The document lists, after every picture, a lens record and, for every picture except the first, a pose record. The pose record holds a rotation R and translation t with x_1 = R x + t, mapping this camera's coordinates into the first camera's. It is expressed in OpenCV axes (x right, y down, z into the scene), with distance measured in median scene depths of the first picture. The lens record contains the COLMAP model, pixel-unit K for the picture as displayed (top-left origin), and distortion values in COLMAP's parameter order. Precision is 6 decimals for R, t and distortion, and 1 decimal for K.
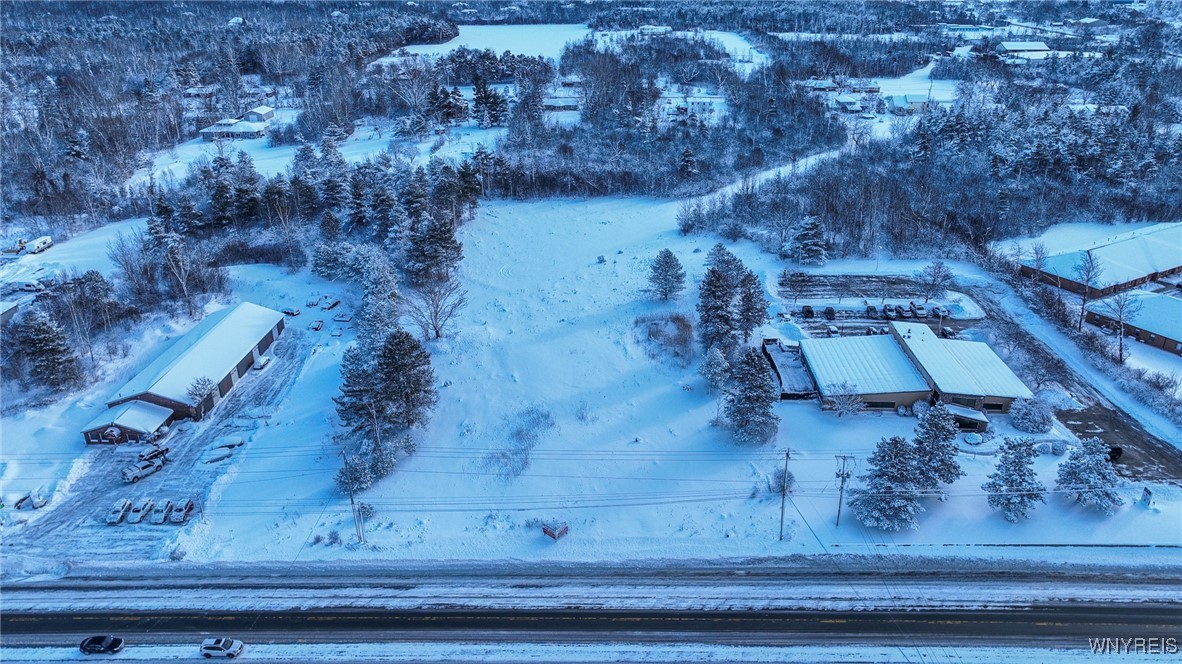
lens RADIAL K [[833.7, 0, 591.0], [0, 833.7, 332.0], [0, 0, 1]] dist [-0.004257, 0.023441]
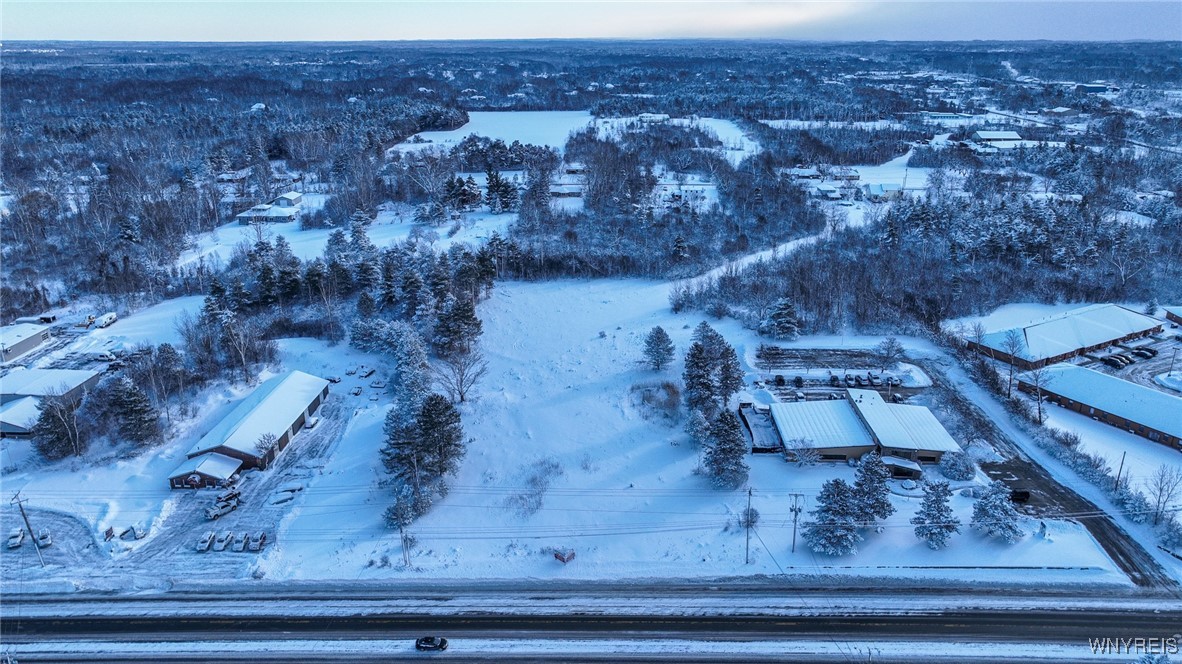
lens RADIAL K [[833.7, 0, 591.0], [0, 833.7, 332.0], [0, 0, 1]] dist [-0.004257, 0.023441]
pose [[0.999995, 0.002894, -0.001483, -0.001985], [-0.003011, 0.996323, -0.085628, 0.009512], [0.001230, 0.085632, 0.996326, -0.177382]]
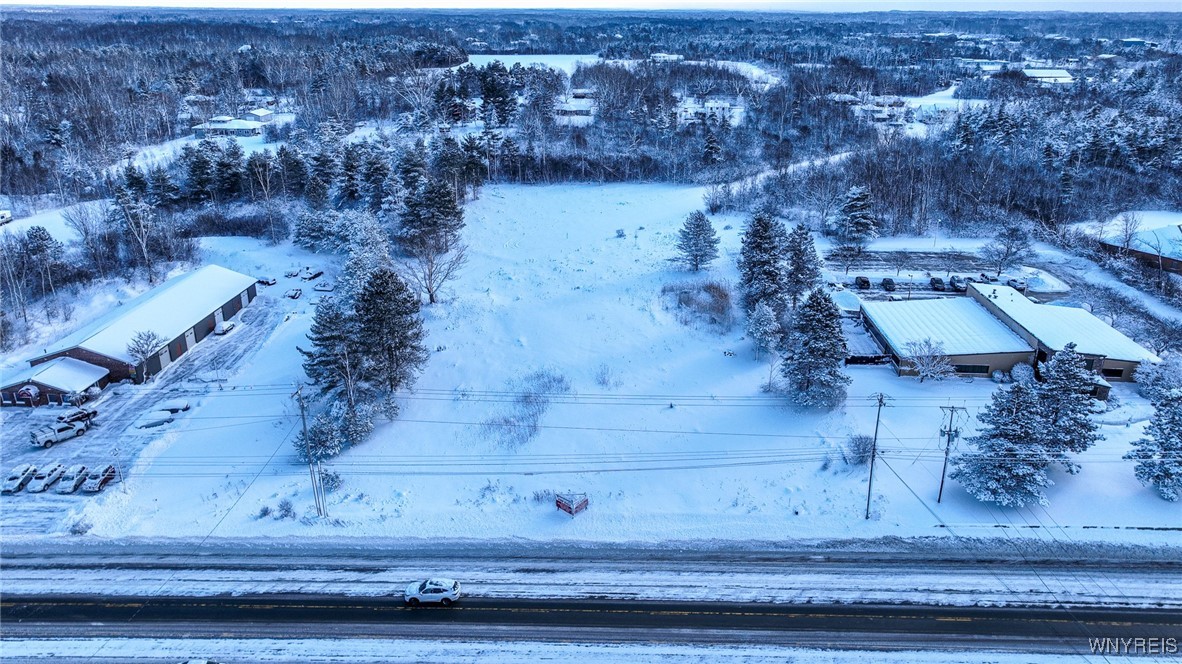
lens RADIAL K [[833.7, 0, 591.0], [0, 833.7, 332.0], [0, 0, 1]] dist [-0.004257, 0.023441]
pose [[0.999891, 0.013775, -0.005318, -0.016133], [-0.014050, 0.998351, -0.055668, 0.084236], [0.004543, 0.055736, 0.998435, 0.152237]]
